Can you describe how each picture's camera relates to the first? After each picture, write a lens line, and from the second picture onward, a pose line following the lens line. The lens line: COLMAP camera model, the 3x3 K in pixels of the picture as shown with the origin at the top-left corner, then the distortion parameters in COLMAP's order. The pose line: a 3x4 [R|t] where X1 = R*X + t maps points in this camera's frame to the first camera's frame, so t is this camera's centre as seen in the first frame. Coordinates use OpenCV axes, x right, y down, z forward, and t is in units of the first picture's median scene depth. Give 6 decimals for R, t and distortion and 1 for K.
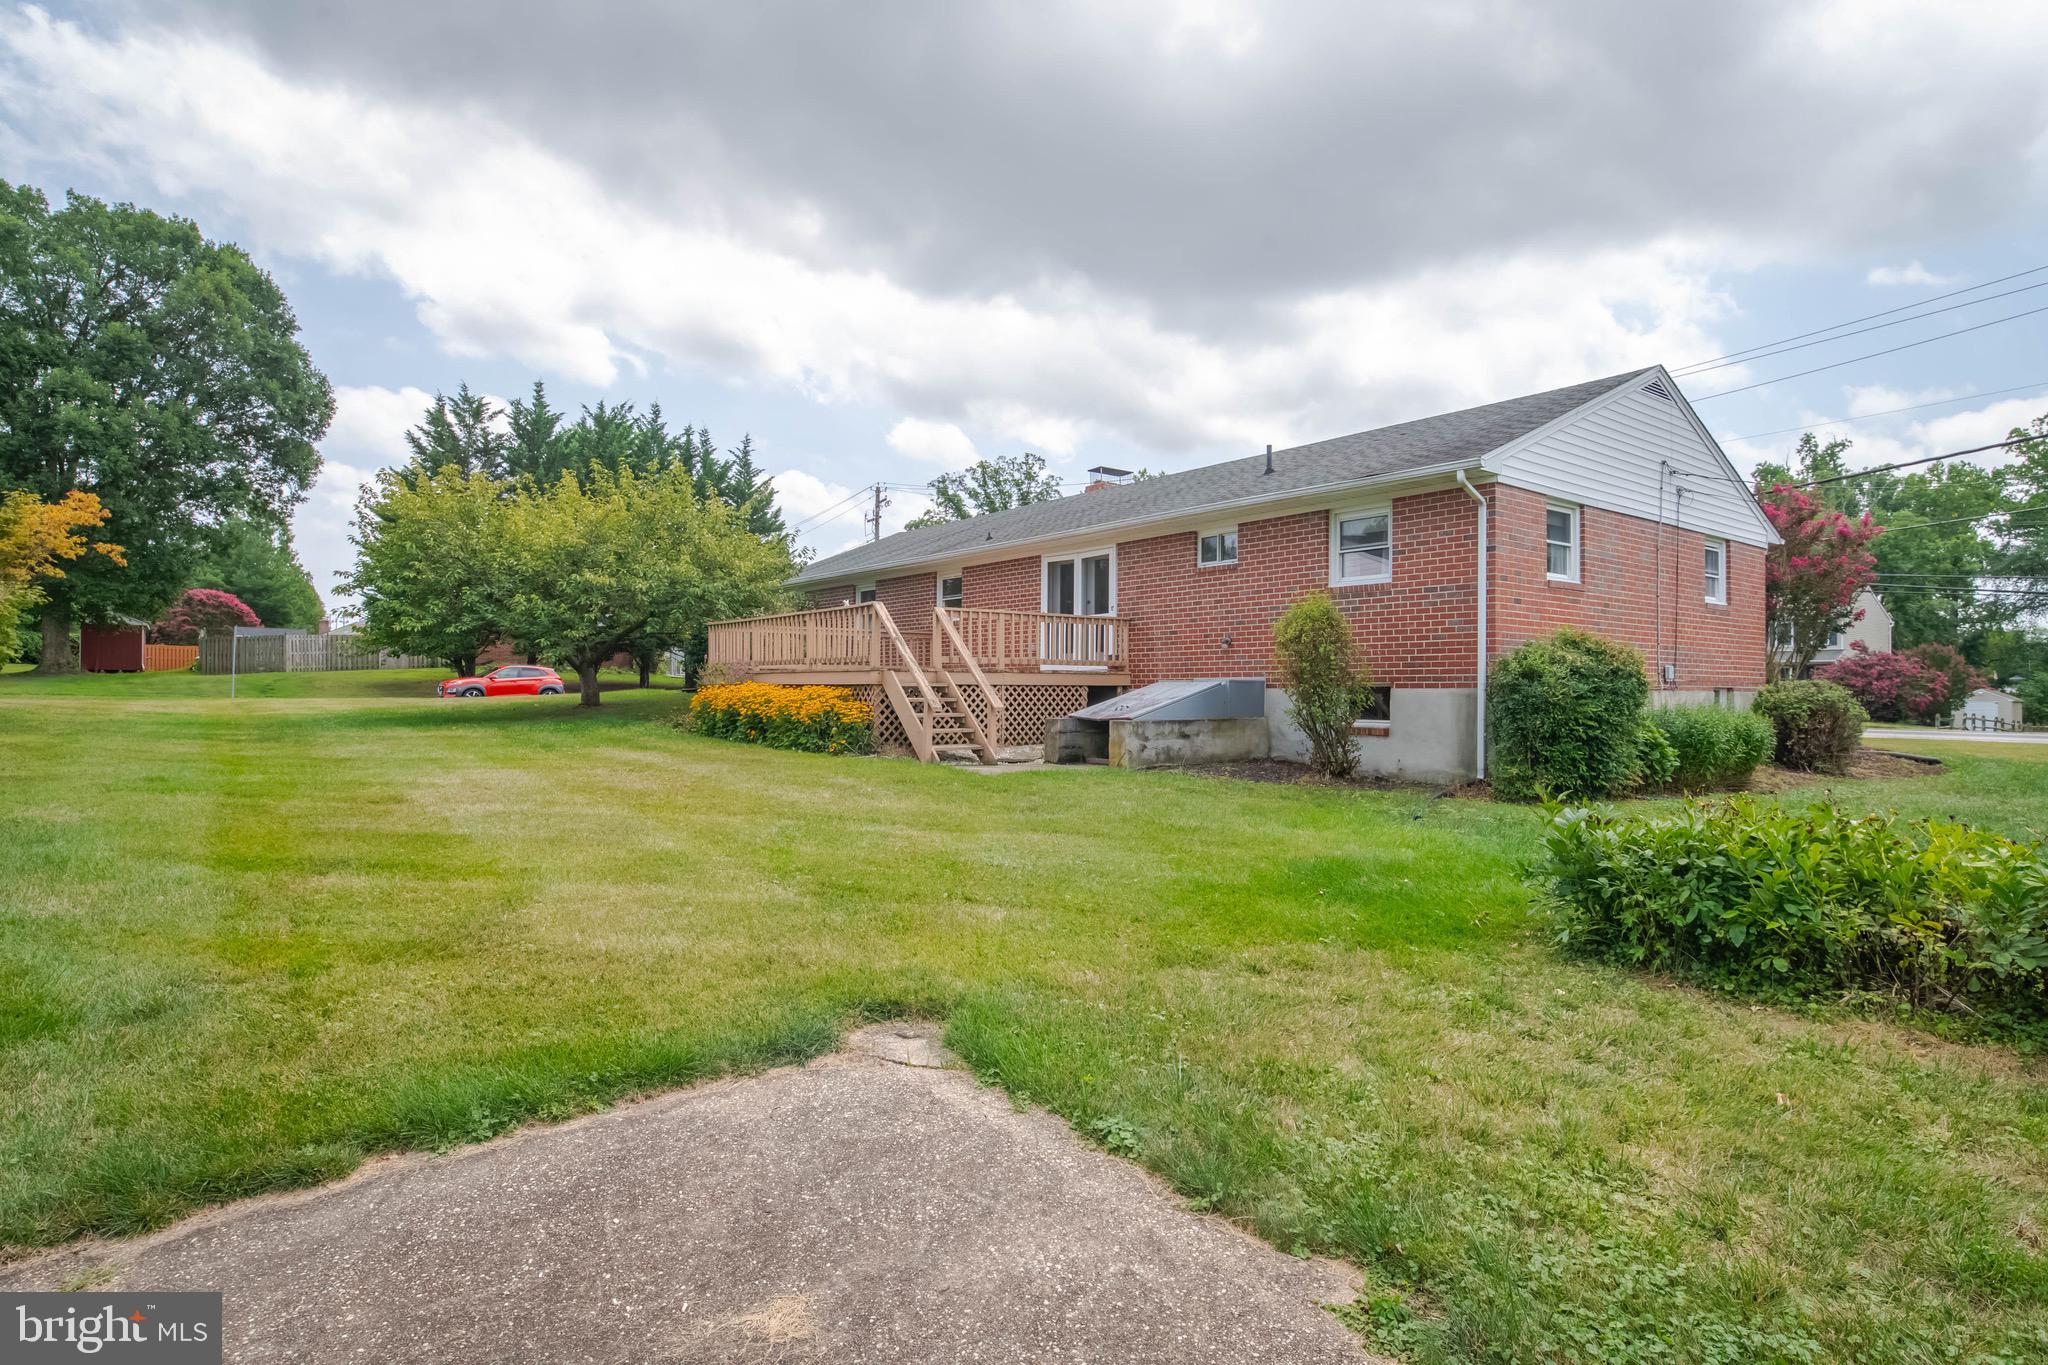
lens RADIAL K [[1098.5, 0, 1039.3], [0, 1098.5, 687.3], [0, 0, 1]] dist [0.006892, -0.006546]
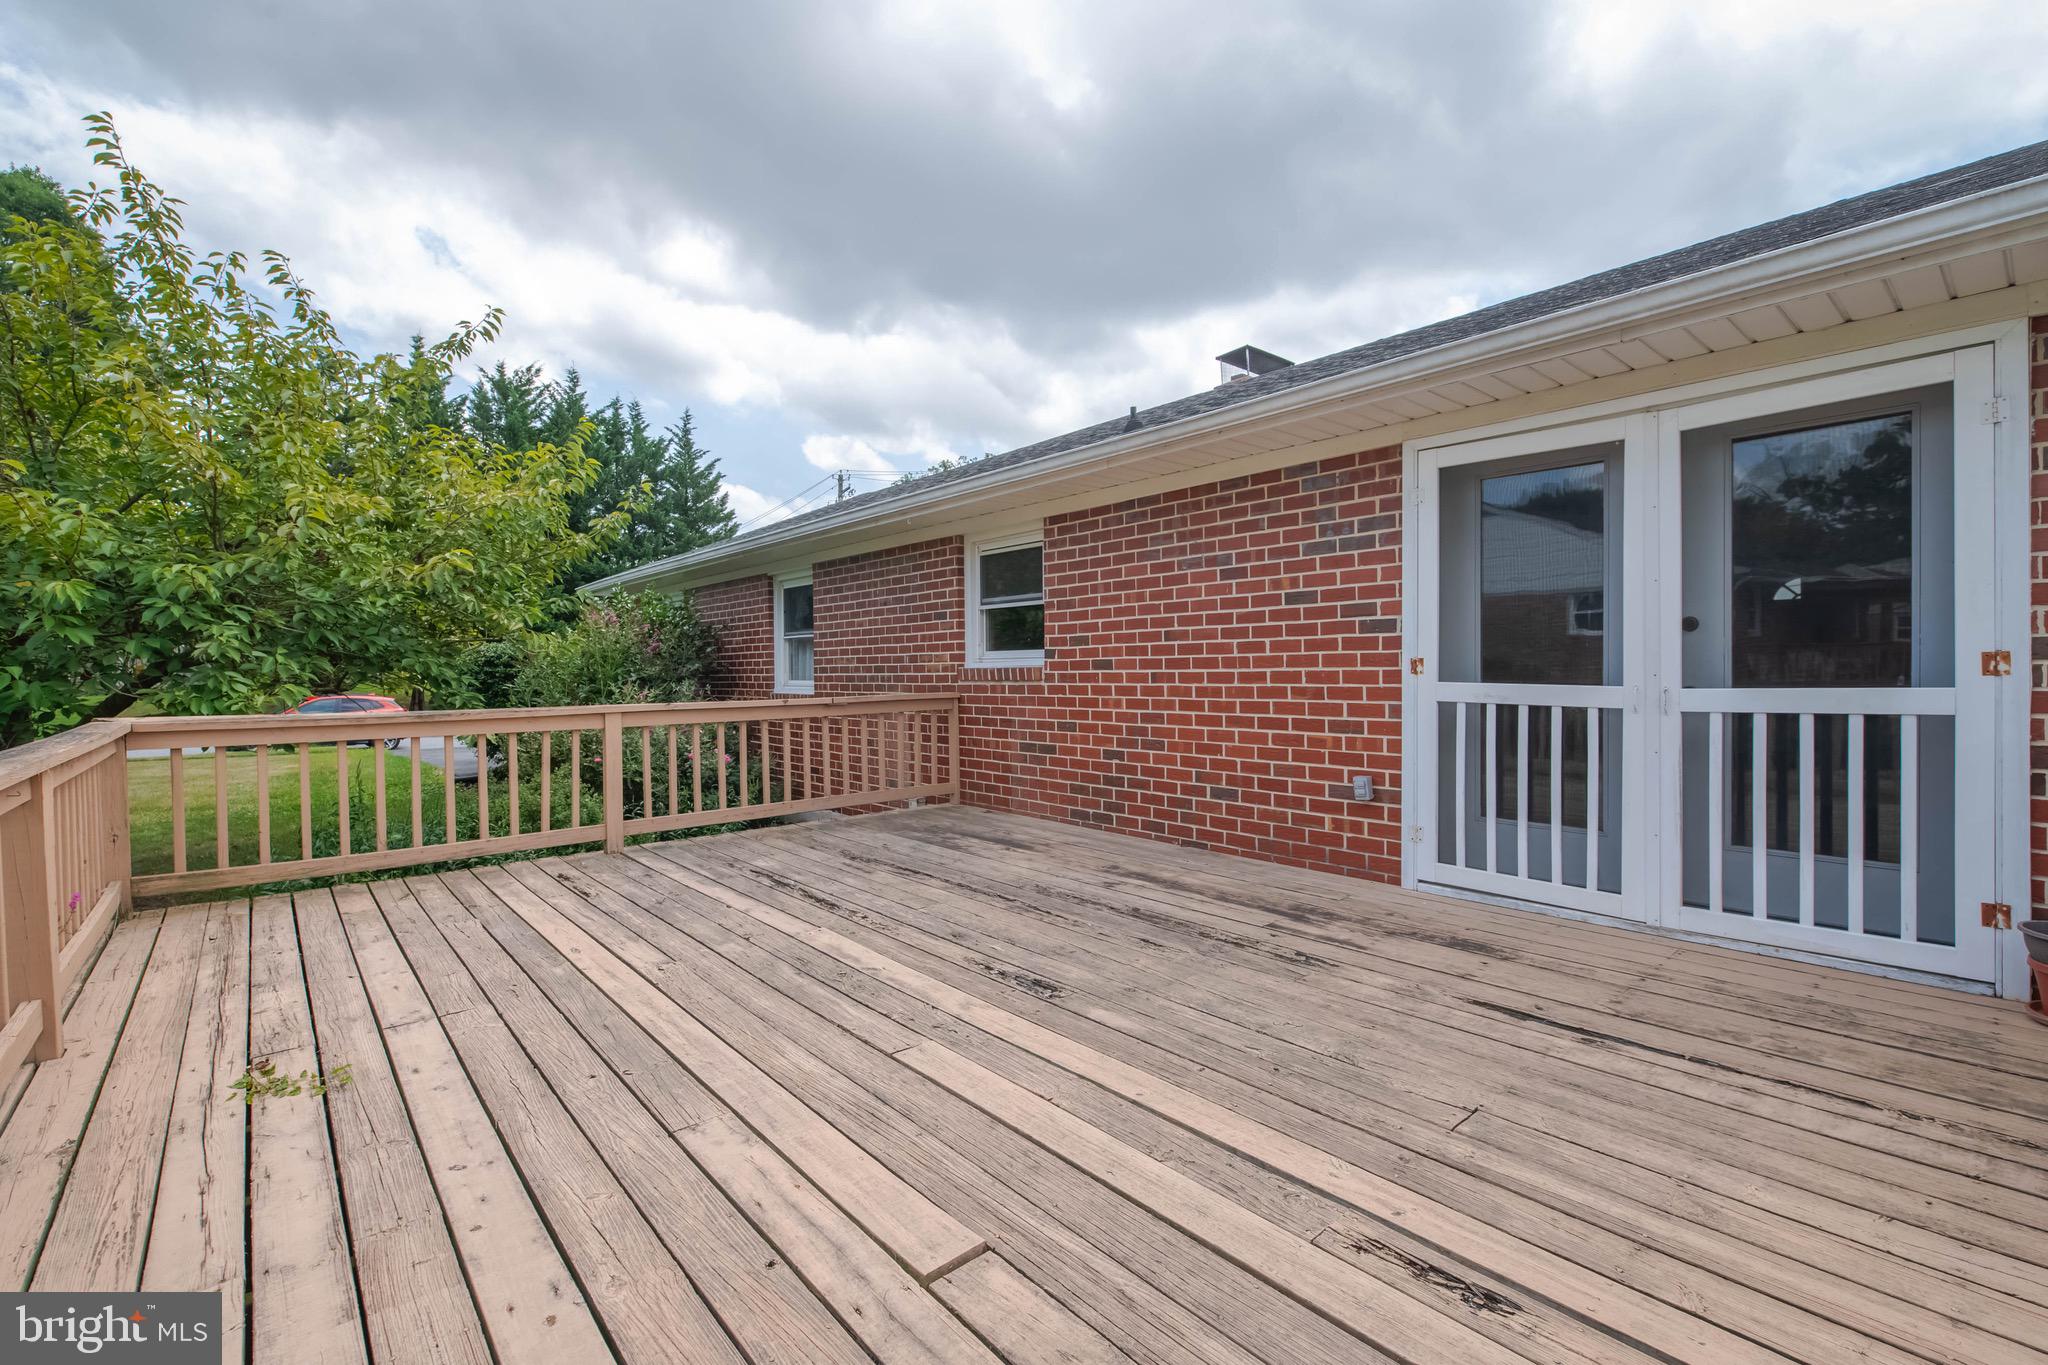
lens RADIAL K [[896.7, 0, 1016.0], [0, 896.7, 684.1], [0, 0, 1]] dist [-0.007775, -0.006290]
pose [[0.999169, -0.014132, 0.038219, -0.219394], [0.013348, 0.999697, 0.020680, -0.148180], [-0.038500, -0.020153, 0.999055, 1.716605]]
